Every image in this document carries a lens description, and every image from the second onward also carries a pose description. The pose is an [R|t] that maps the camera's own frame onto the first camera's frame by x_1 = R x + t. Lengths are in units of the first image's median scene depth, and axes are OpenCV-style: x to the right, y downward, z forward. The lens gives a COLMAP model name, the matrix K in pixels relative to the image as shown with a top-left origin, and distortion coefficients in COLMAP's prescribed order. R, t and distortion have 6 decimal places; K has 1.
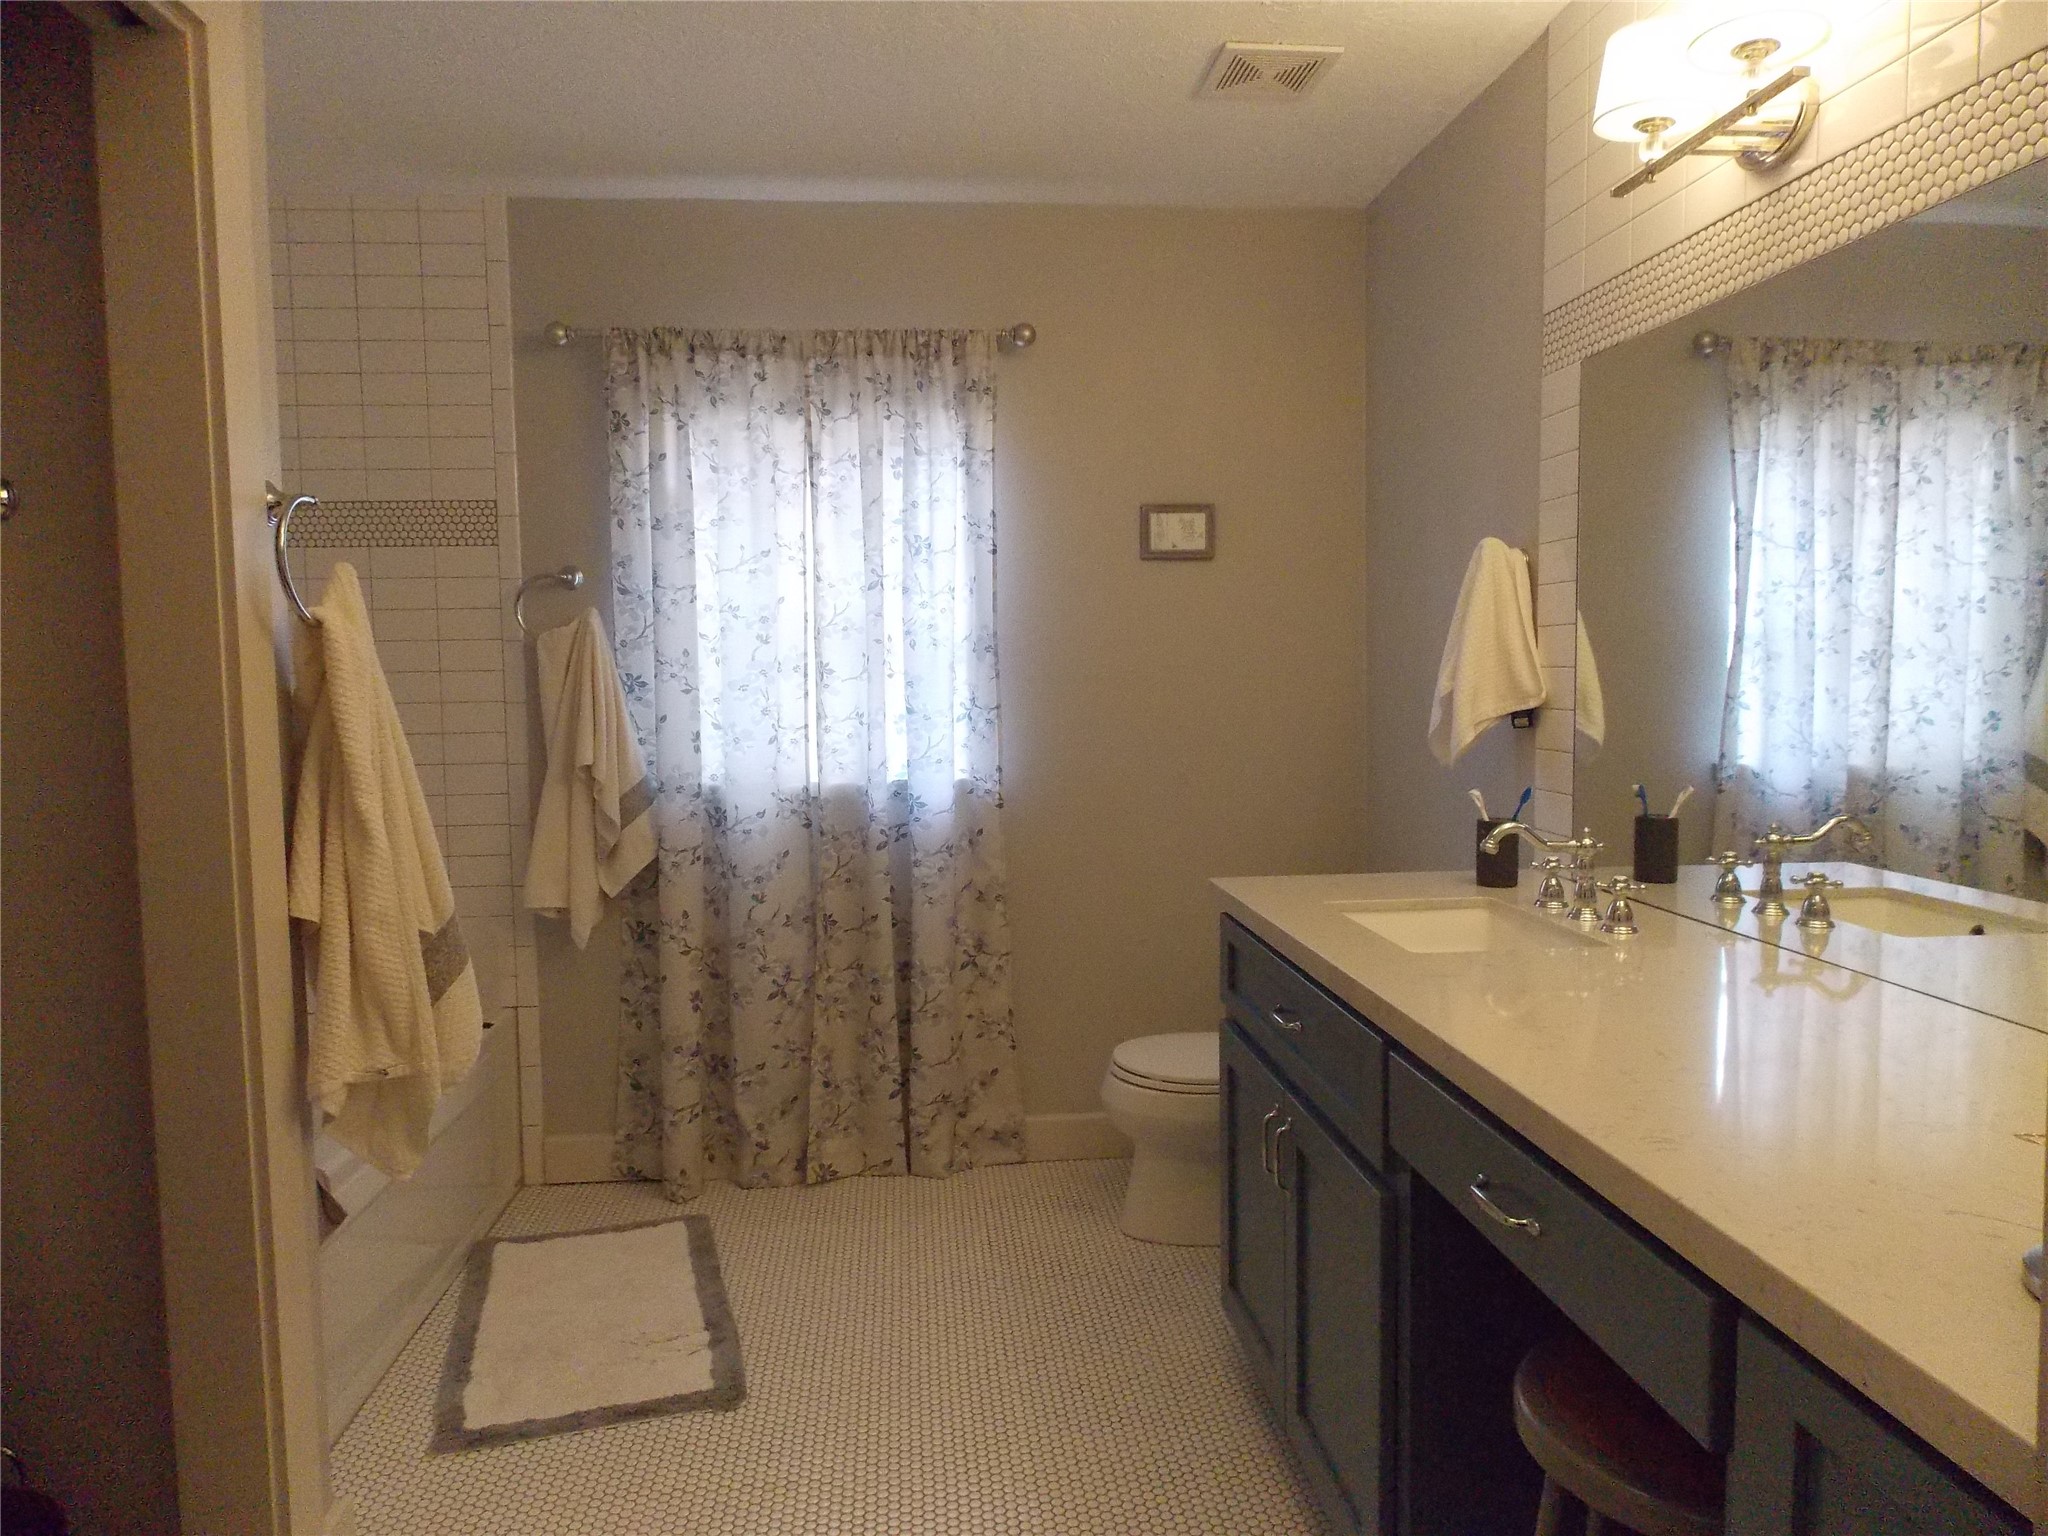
lens RADIAL K [[1331.3, 0, 1021.7], [0, 1331.3, 757.4], [0, 0, 1]] dist [-0.003788, -0.005059]
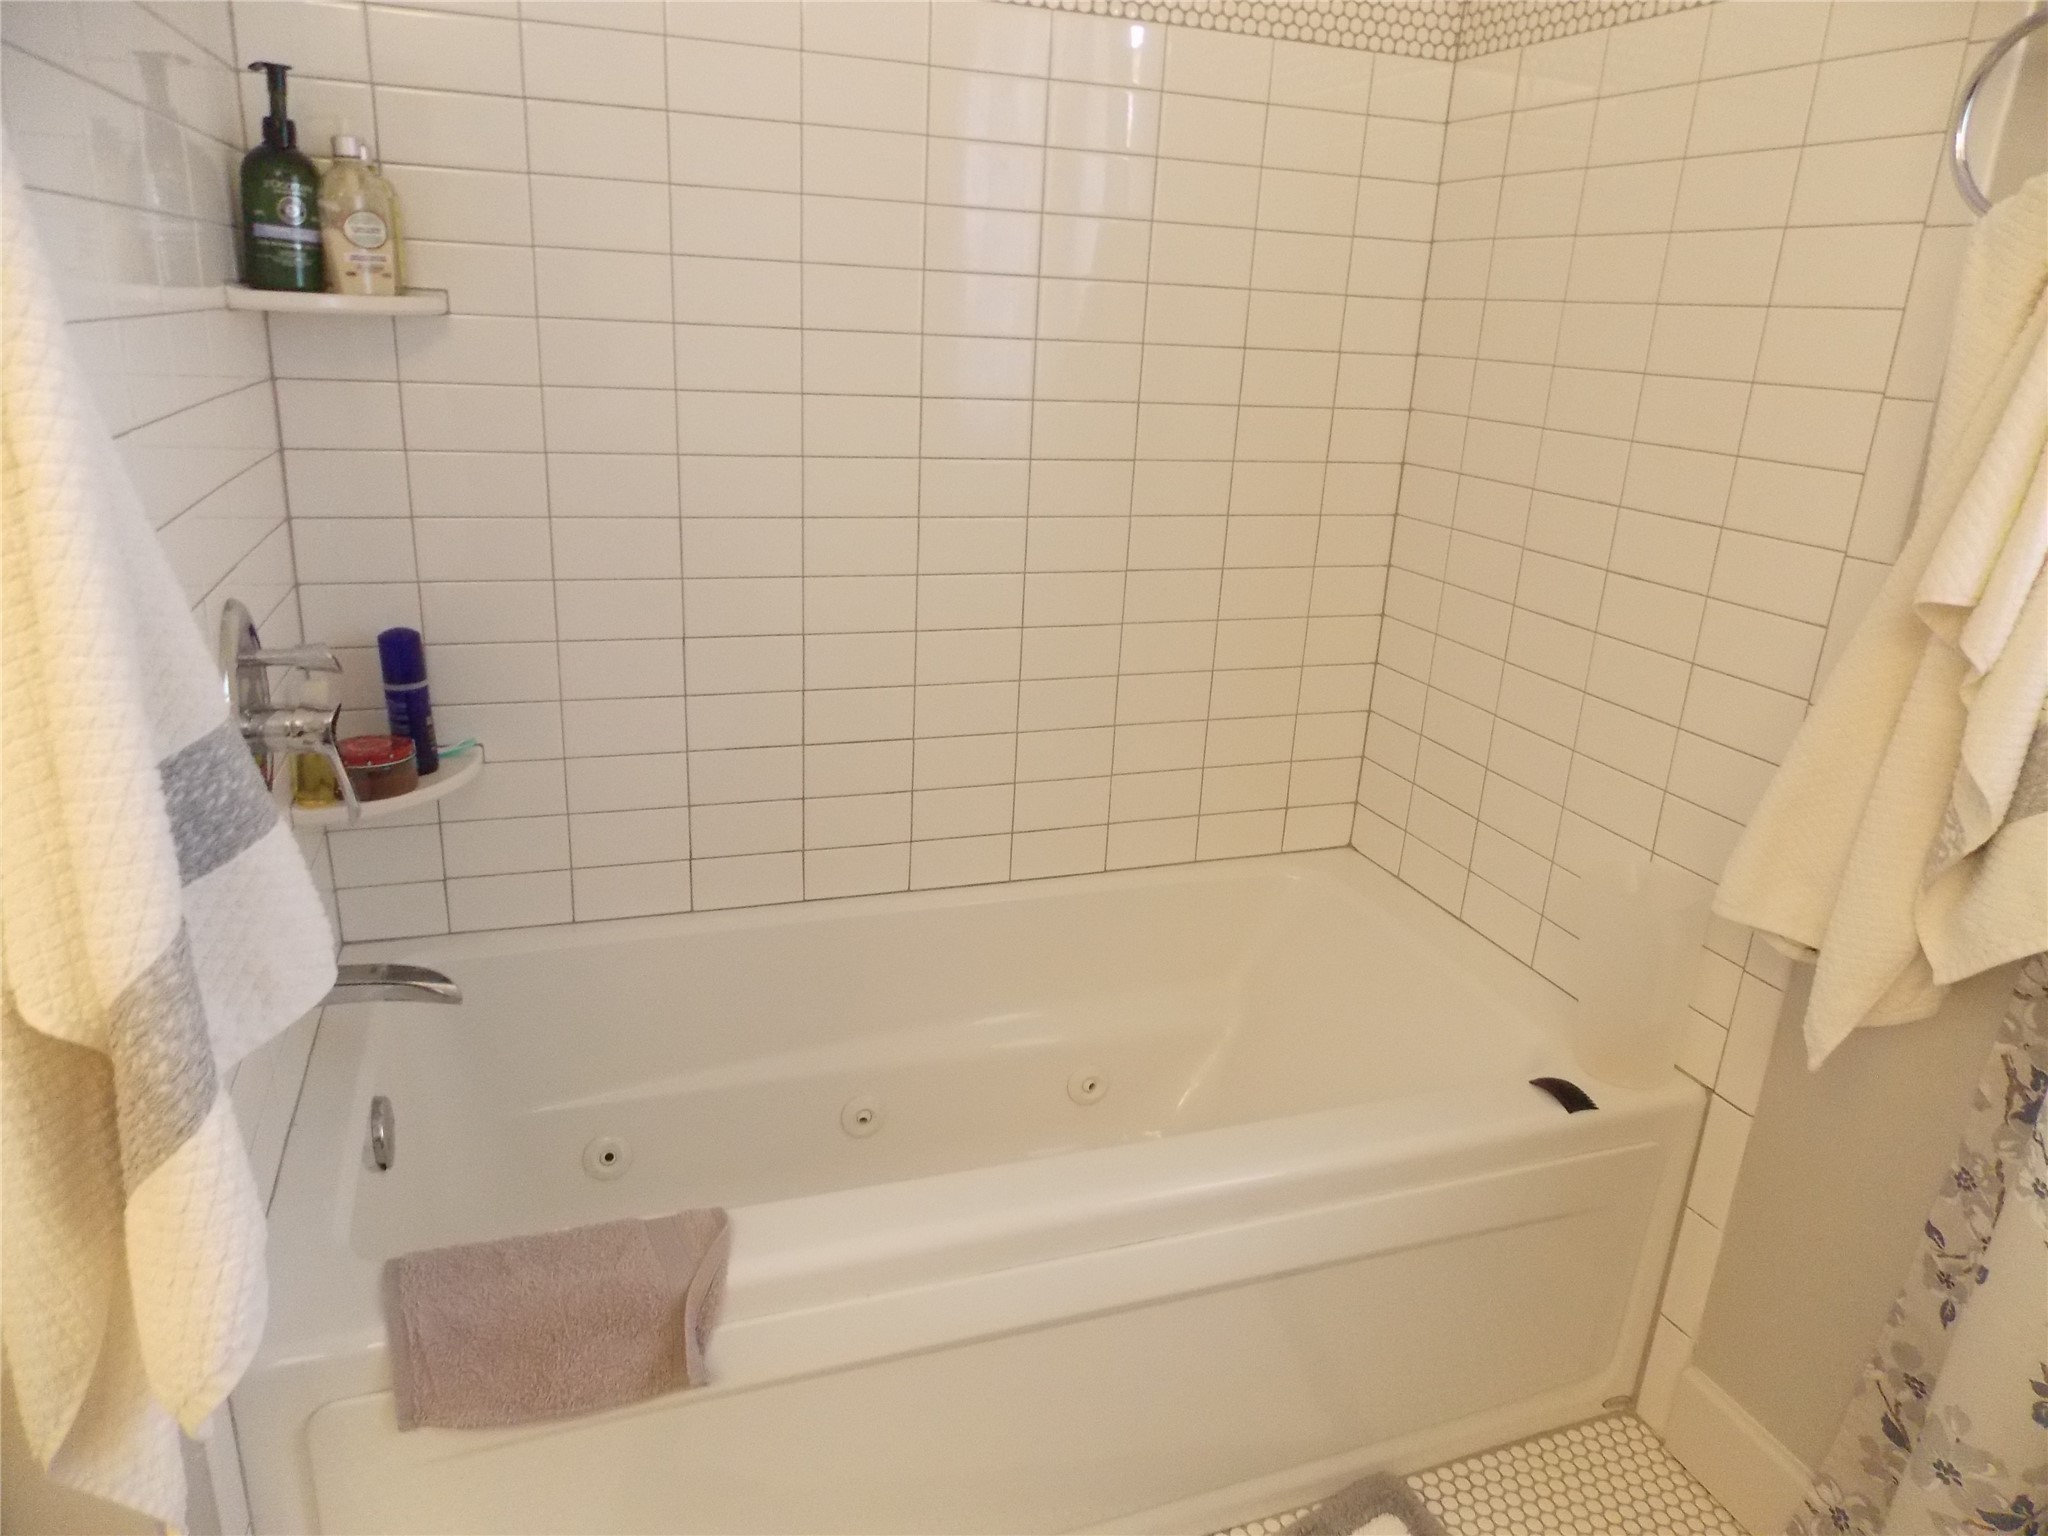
lens RADIAL K [[1331.3, 0, 1021.7], [0, 1331.3, 757.4], [0, 0, 1]] dist [-0.003788, -0.005059]
pose [[0.251113, 0.333124, -0.908829, -0.143124], [-0.118861, 0.942421, 0.312594, -0.070404], [0.960632, 0.029528, 0.276250, 1.400125]]
